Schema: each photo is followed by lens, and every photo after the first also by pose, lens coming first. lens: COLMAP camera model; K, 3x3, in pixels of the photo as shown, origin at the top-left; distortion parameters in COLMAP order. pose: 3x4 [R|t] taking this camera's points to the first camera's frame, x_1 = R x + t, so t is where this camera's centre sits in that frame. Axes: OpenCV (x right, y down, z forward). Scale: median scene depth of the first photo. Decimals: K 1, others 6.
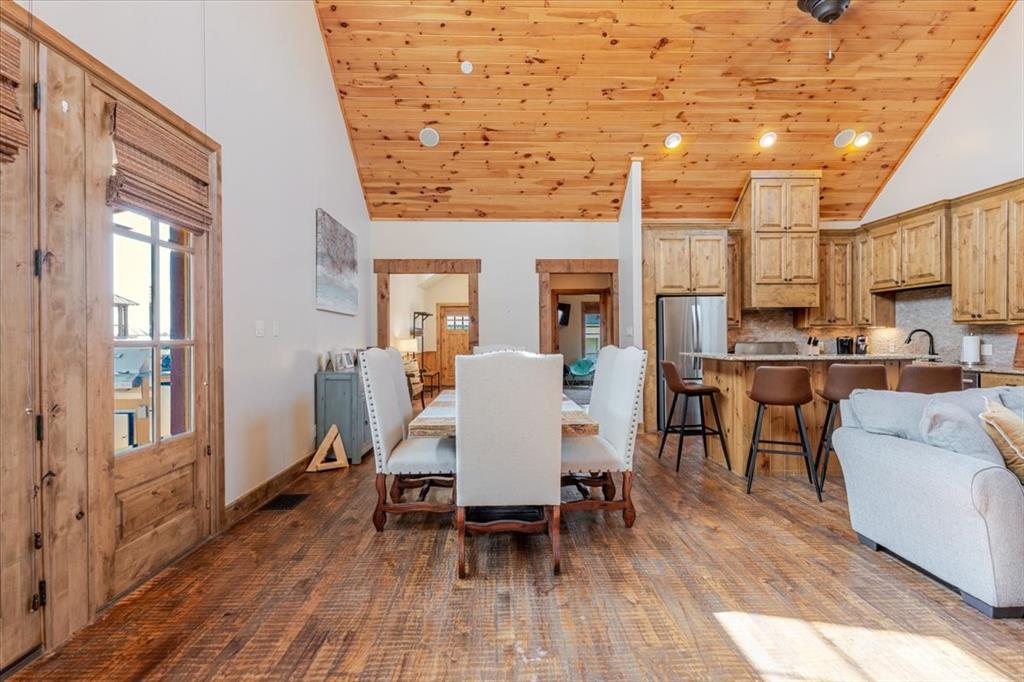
lens RADIAL K [[474.6, 0, 512.0], [0, 474.6, 341.0], [0, 0, 1]] dist [0.007340, -0.002285]
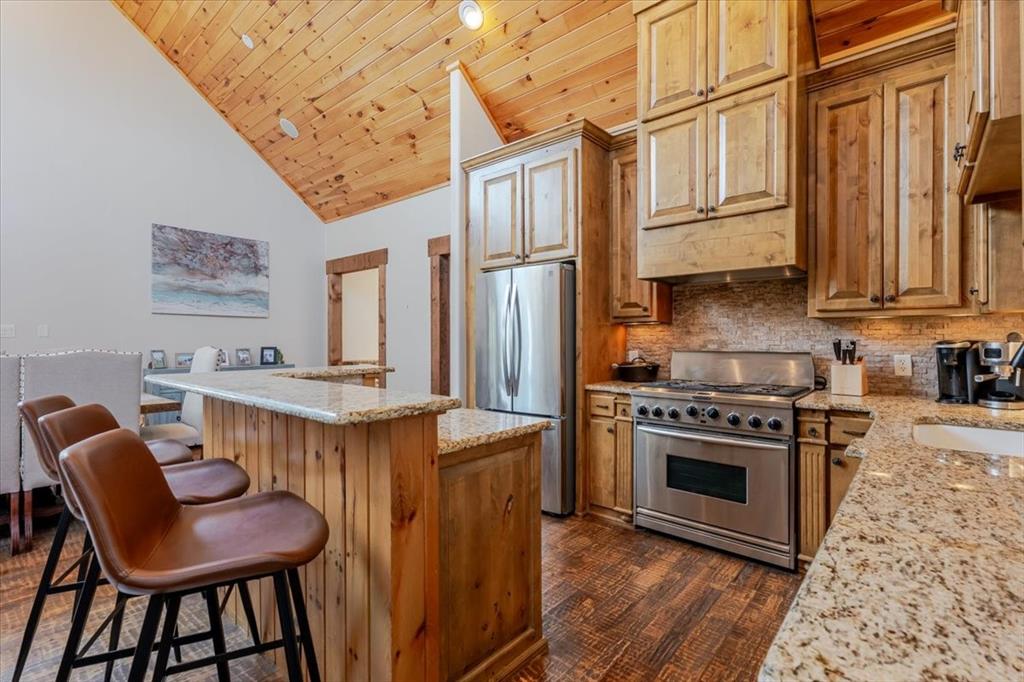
lens RADIAL K [[472.8, 0, 512.0], [0, 472.8, 341.0], [0, 0, 1]] dist [0.010795, -0.004576]
pose [[0.739902, 0.007698, -0.672670, 0.741450], [-0.008492, 0.999962, 0.002103, -0.007072], [0.672661, 0.004157, 0.739940, 0.555612]]
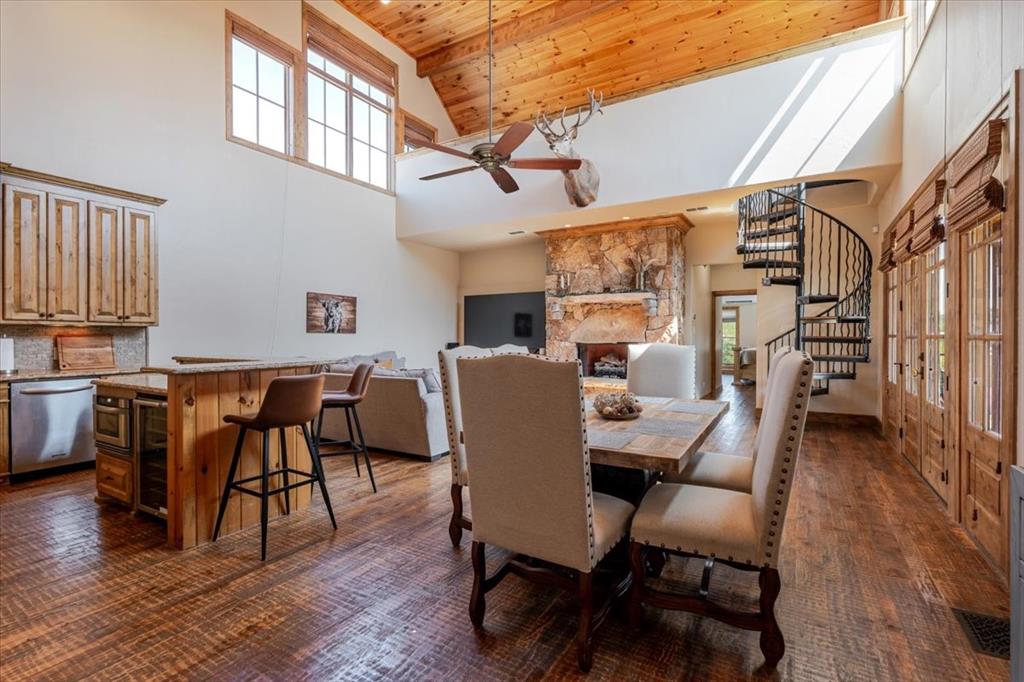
lens RADIAL K [[472.8, 0, 512.0], [0, 472.8, 341.0], [0, 0, 1]] dist [0.010795, -0.004576]
pose [[-0.844772, -0.000684, 0.535126, -0.175526], [0.010775, 0.999775, 0.018288, -0.010038], [-0.535018, 0.021215, -0.844574, 1.009649]]
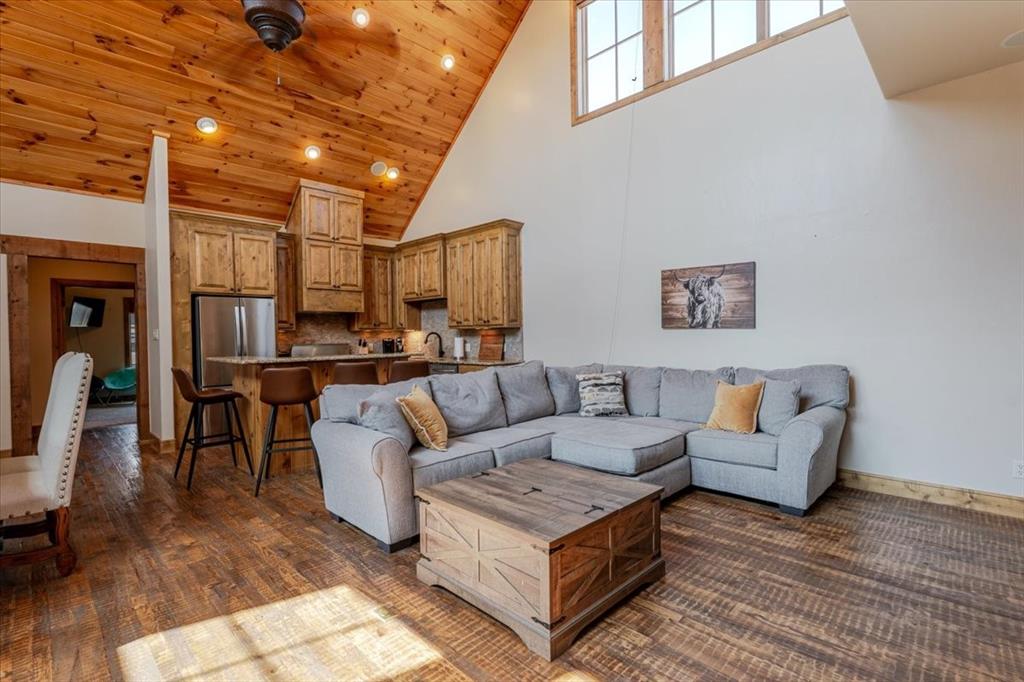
lens RADIAL K [[474.6, 0, 512.0], [0, 474.6, 341.0], [0, 0, 1]] dist [0.007340, -0.002285]
pose [[0.720295, -0.011992, 0.693565, 0.114628], [0.015282, 0.999882, 0.001417, 0.000214], [-0.693500, 0.009578, 0.720393, -0.058683]]
